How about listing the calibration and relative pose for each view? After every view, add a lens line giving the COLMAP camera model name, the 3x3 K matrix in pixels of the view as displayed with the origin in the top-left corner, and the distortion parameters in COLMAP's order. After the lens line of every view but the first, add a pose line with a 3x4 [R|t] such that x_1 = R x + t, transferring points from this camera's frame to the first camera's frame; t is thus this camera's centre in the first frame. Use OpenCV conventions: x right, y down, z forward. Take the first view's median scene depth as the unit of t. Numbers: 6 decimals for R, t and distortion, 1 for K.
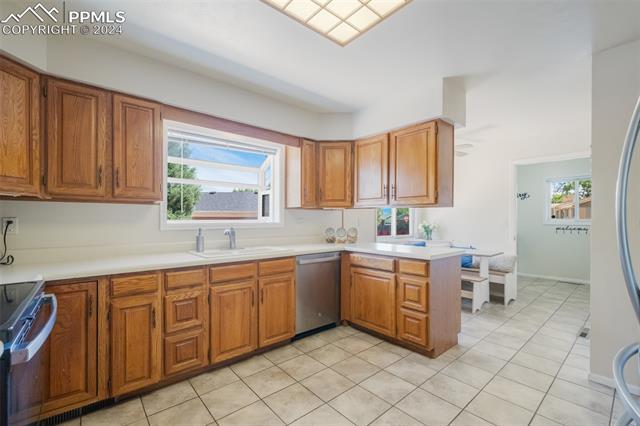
lens RADIAL K [[277.5, 0, 314.7], [0, 277.5, 217.9], [0, 0, 1]] dist [0.000862, -0.000493]
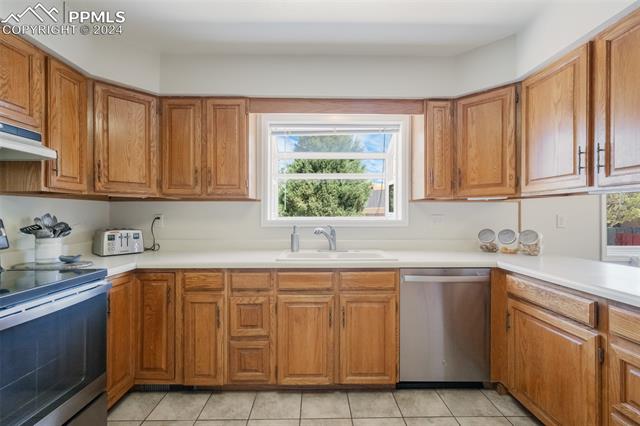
lens RADIAL K [[277.5, 0, 318.4], [0, 277.5, 214.2], [0, 0, 1]] dist [0.000862, -0.000493]
pose [[0.774230, -0.003873, -0.632892, 0.229489], [0.003140, 0.999992, -0.002279, 0.001953], [0.632896, -0.000223, 0.774237, 0.353098]]
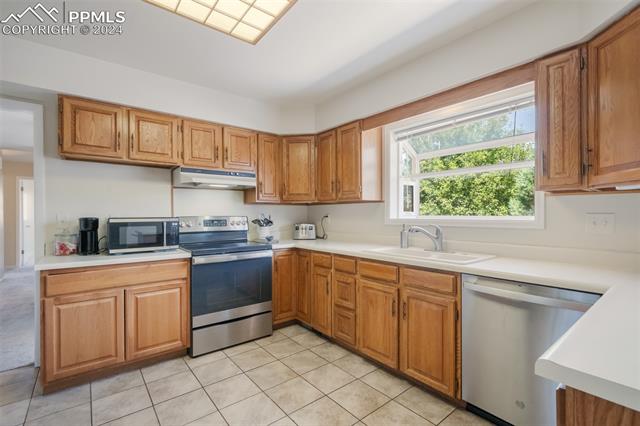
lens RADIAL K [[288.4, 0, 317.3], [0, 288.4, 213.4], [0, 0, 1]] dist [0.003669, 0.000618]
pose [[-0.017355, -0.004833, -0.999838, 0.628525], [0.005224, 0.999974, -0.004925, 0.003360], [0.999836, -0.005309, -0.017329, 0.732389]]
